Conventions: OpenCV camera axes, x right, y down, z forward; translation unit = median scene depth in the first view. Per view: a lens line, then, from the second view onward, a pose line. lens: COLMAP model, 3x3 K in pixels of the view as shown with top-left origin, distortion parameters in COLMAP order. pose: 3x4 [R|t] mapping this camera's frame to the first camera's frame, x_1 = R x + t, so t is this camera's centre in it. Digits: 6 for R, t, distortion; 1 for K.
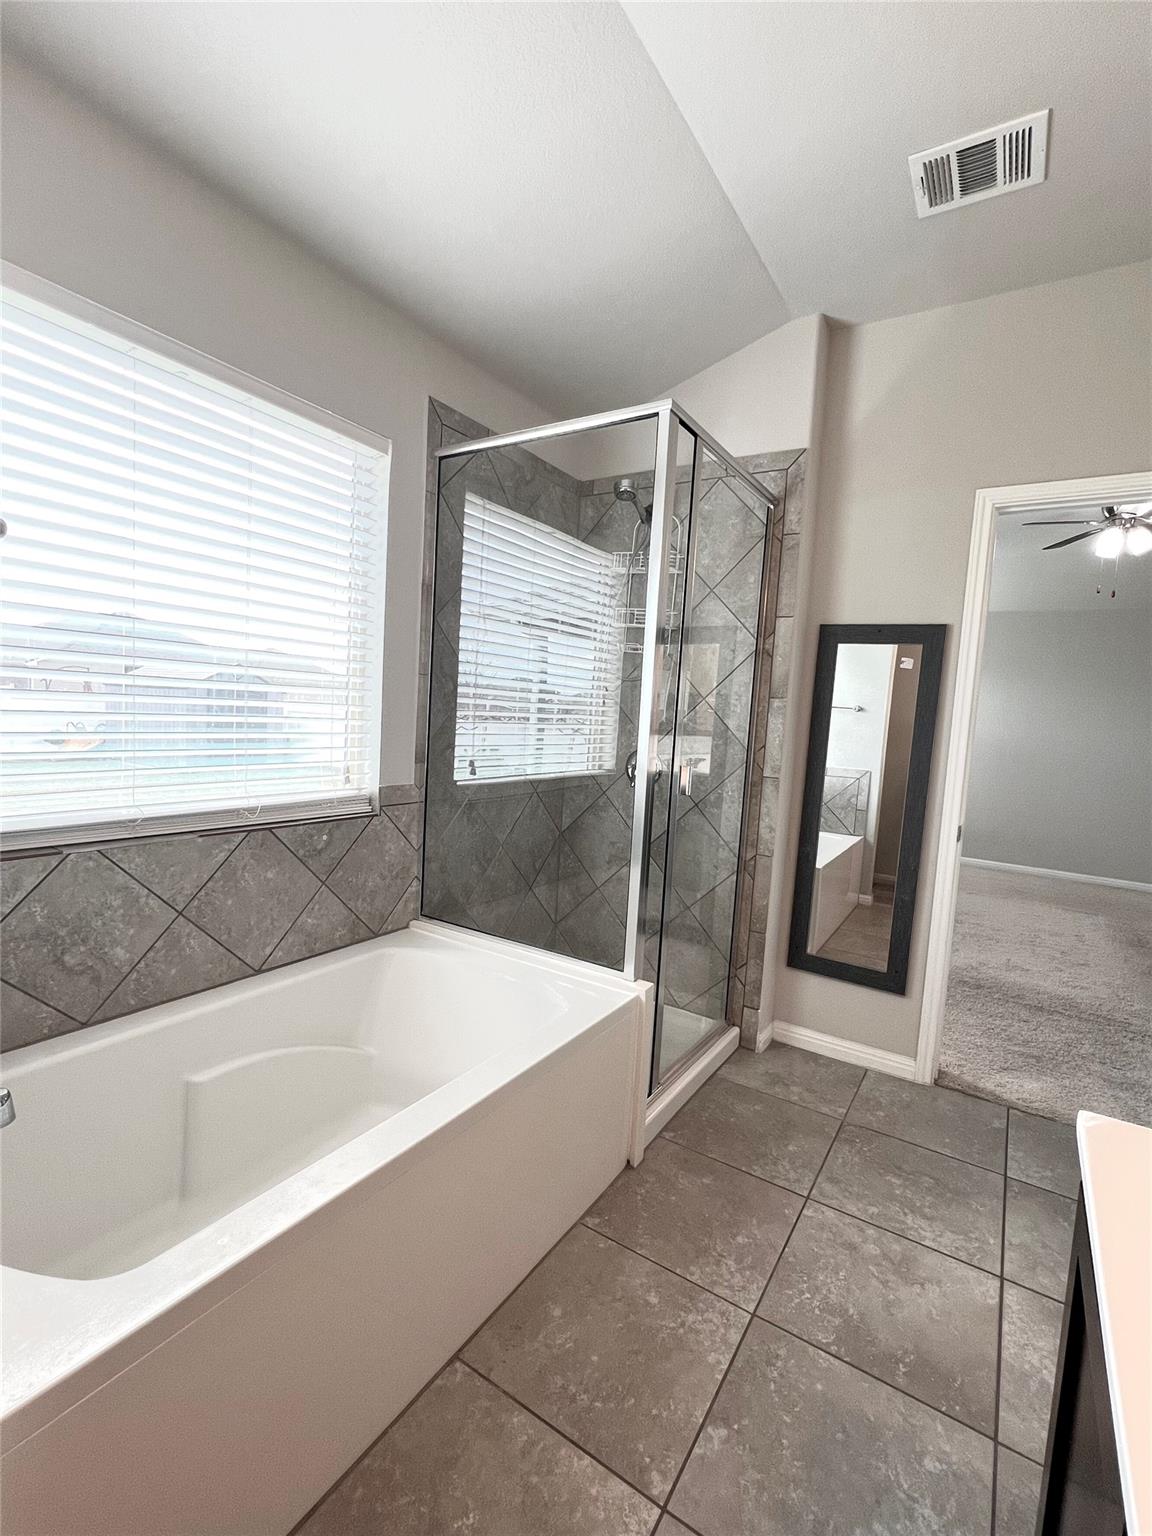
lens RADIAL K [[699.9, 0, 573.7], [0, 699.9, 765.8], [0, 0, 1]] dist [-0.003971, 0.002079]
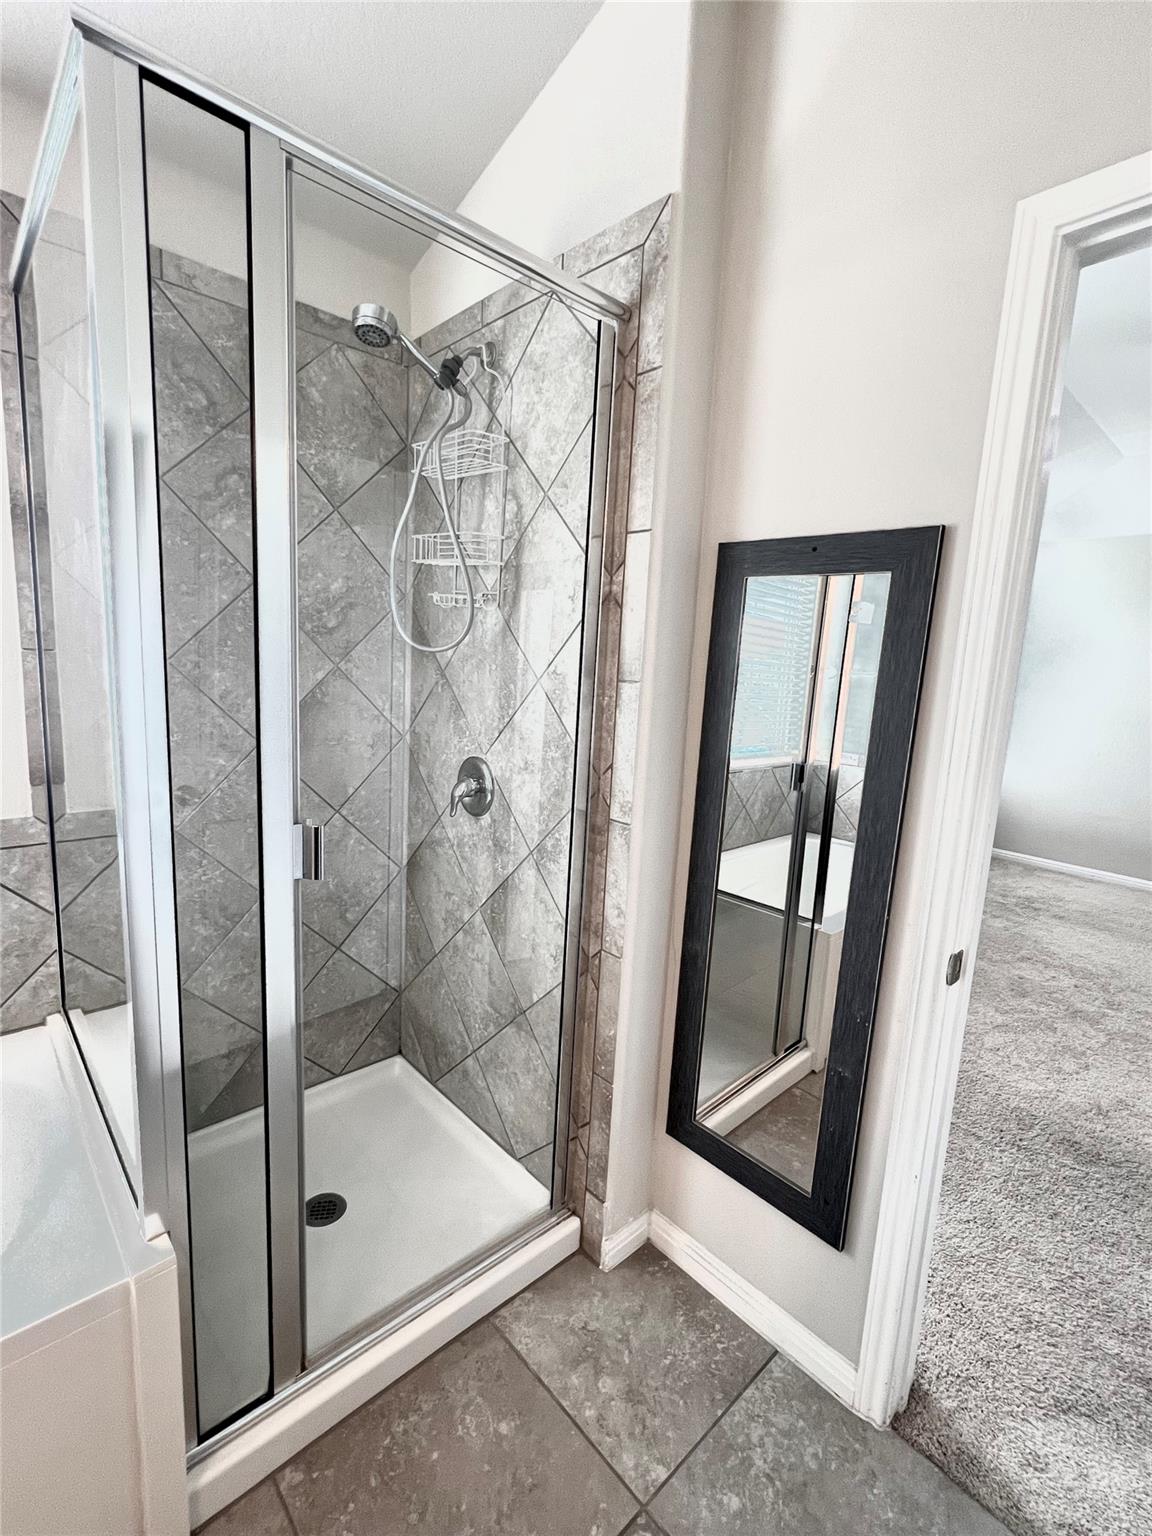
lens RADIAL K [[699.9, 0, 573.3], [0, 699.9, 766.0], [0, 0, 1]] dist [-0.003971, 0.002079]
pose [[0.967638, 0.029711, -0.250587, 0.393495], [-0.014798, 0.998017, 0.061186, -0.063983], [0.251908, -0.055498, 0.966159, 0.452652]]
